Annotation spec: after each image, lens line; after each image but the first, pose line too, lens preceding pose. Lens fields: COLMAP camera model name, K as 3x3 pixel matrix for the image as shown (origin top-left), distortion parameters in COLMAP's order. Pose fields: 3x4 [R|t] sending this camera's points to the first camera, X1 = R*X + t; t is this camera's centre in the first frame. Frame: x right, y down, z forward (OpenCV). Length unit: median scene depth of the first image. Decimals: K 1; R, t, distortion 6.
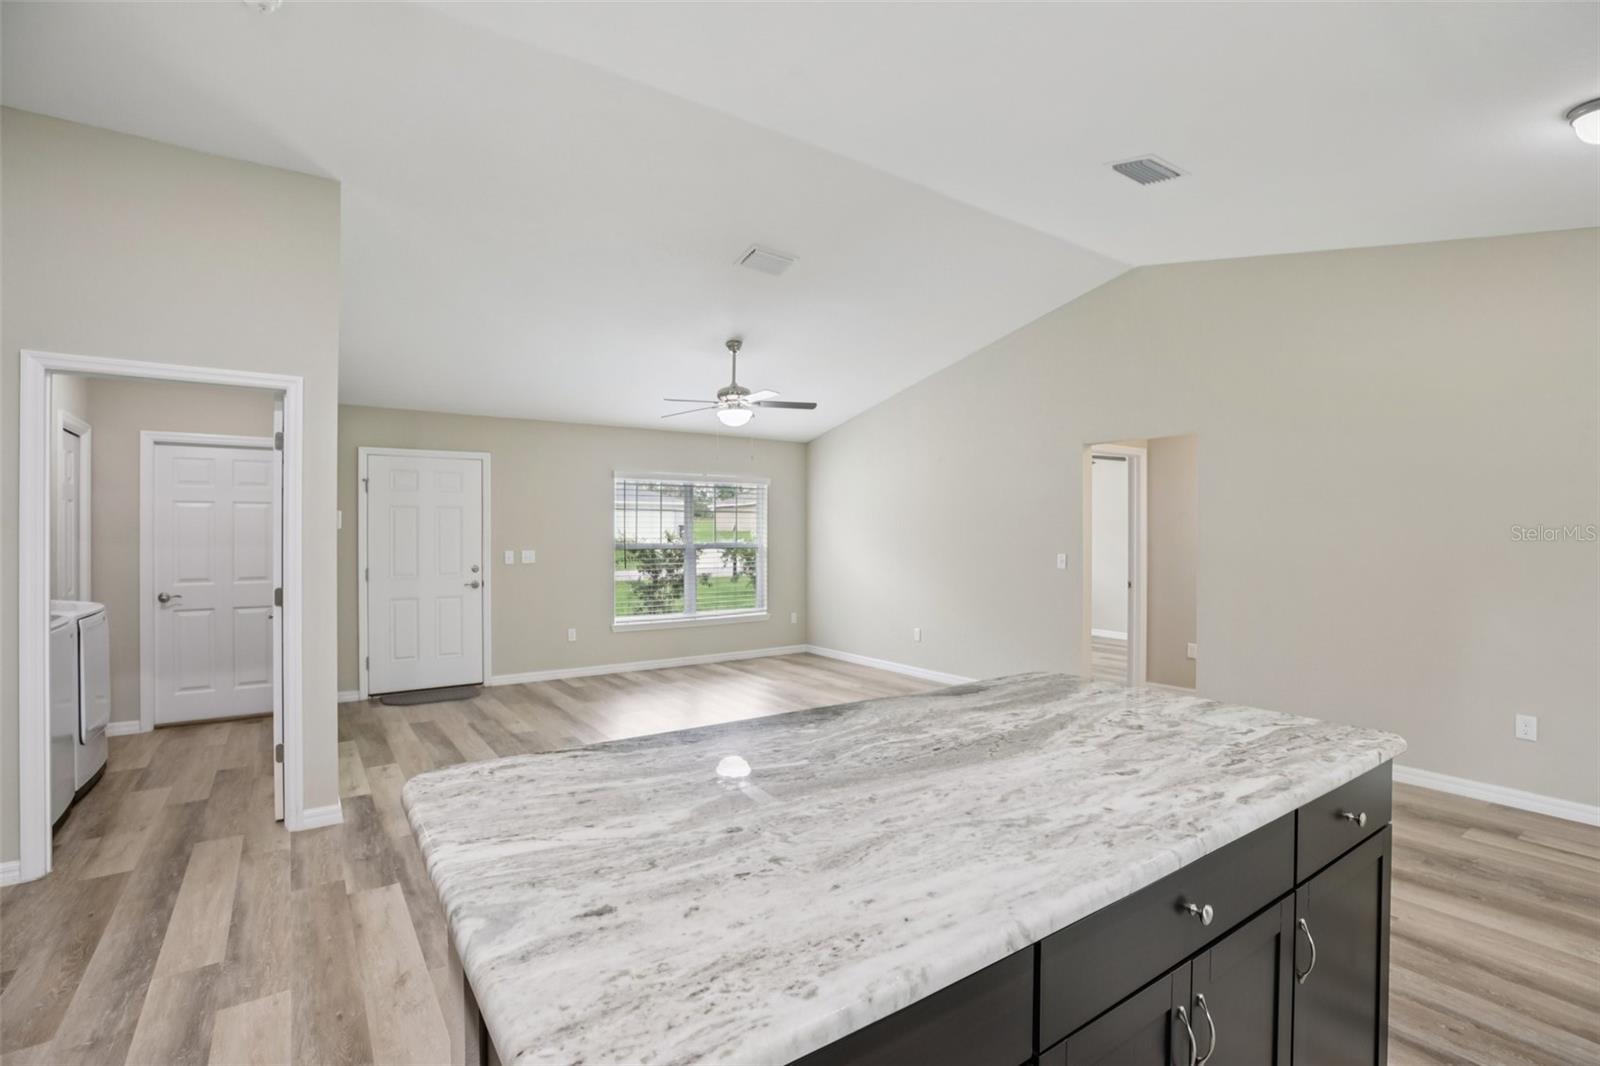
lens RADIAL K [[739.4, 0, 800.0], [0, 739.4, 533.0], [0, 0, 1]] dist [-0.038073, 0.000289]
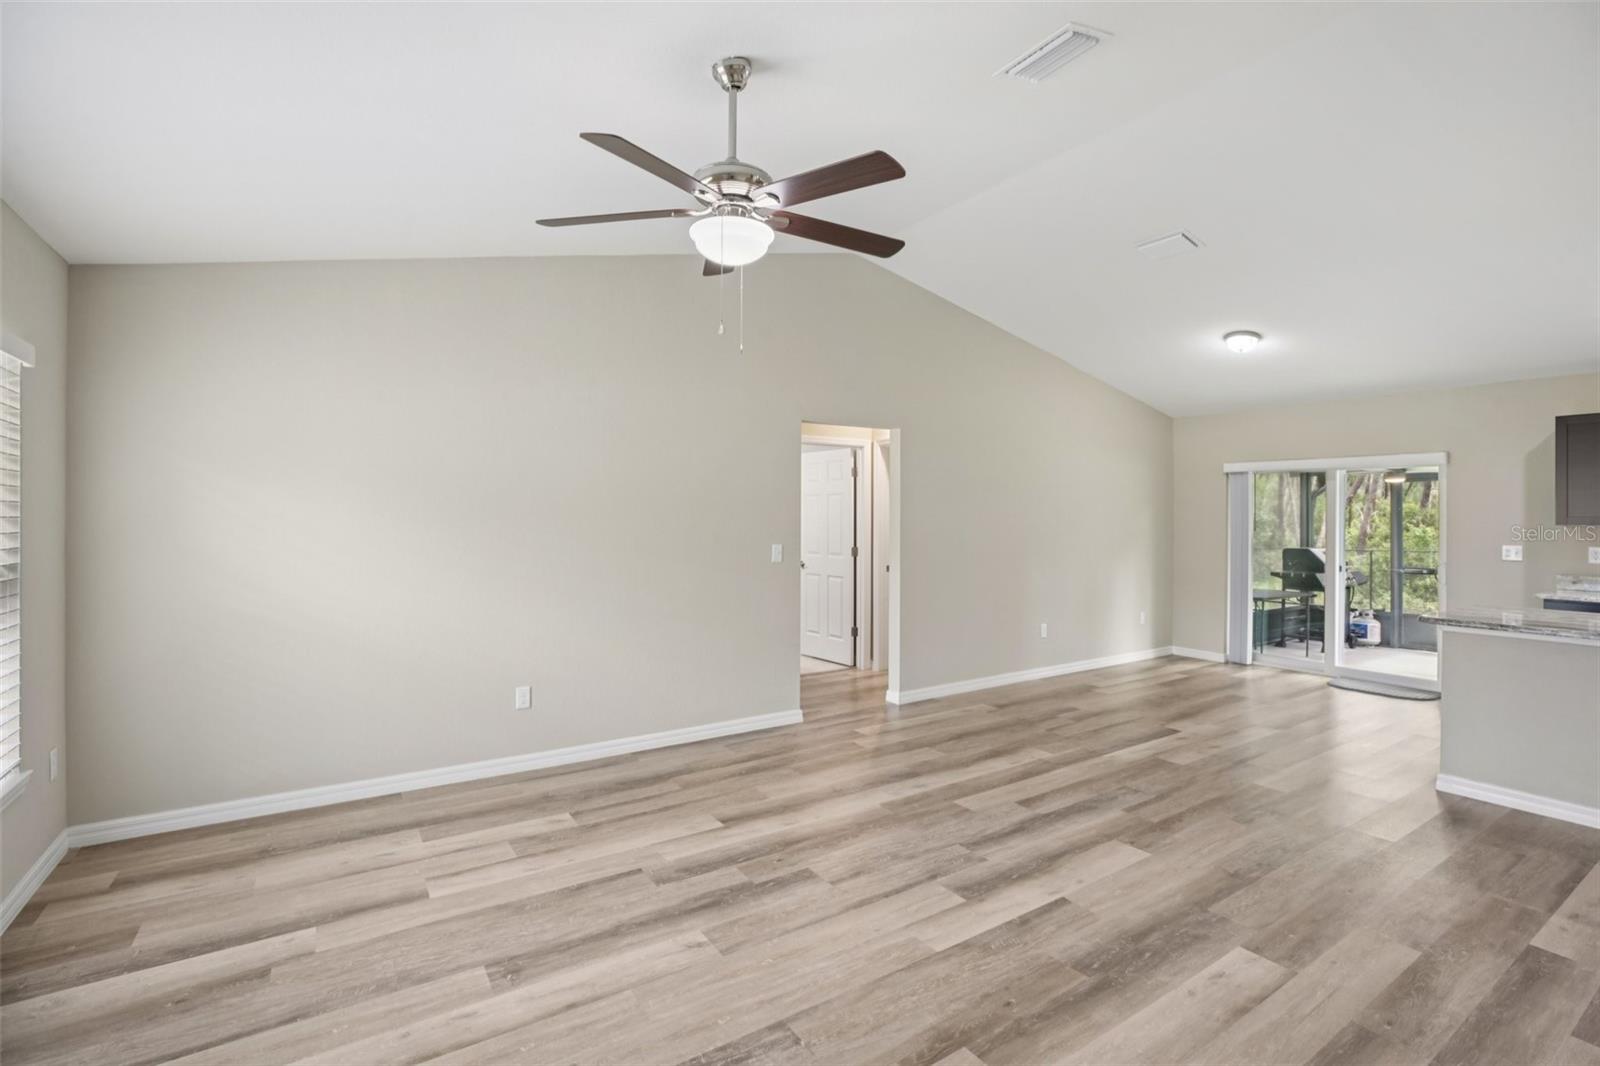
lens RADIAL K [[729.9, 0, 808.9], [0, 729.9, 526.5], [0, 0, 1]] dist [-0.043964, 0.009332]
pose [[0.028299, -0.013724, 0.999505, -1.773330], [-0.004232, 0.999895, 0.013849, -0.015150], [-0.999591, -0.004622, 0.028238, 3.423990]]
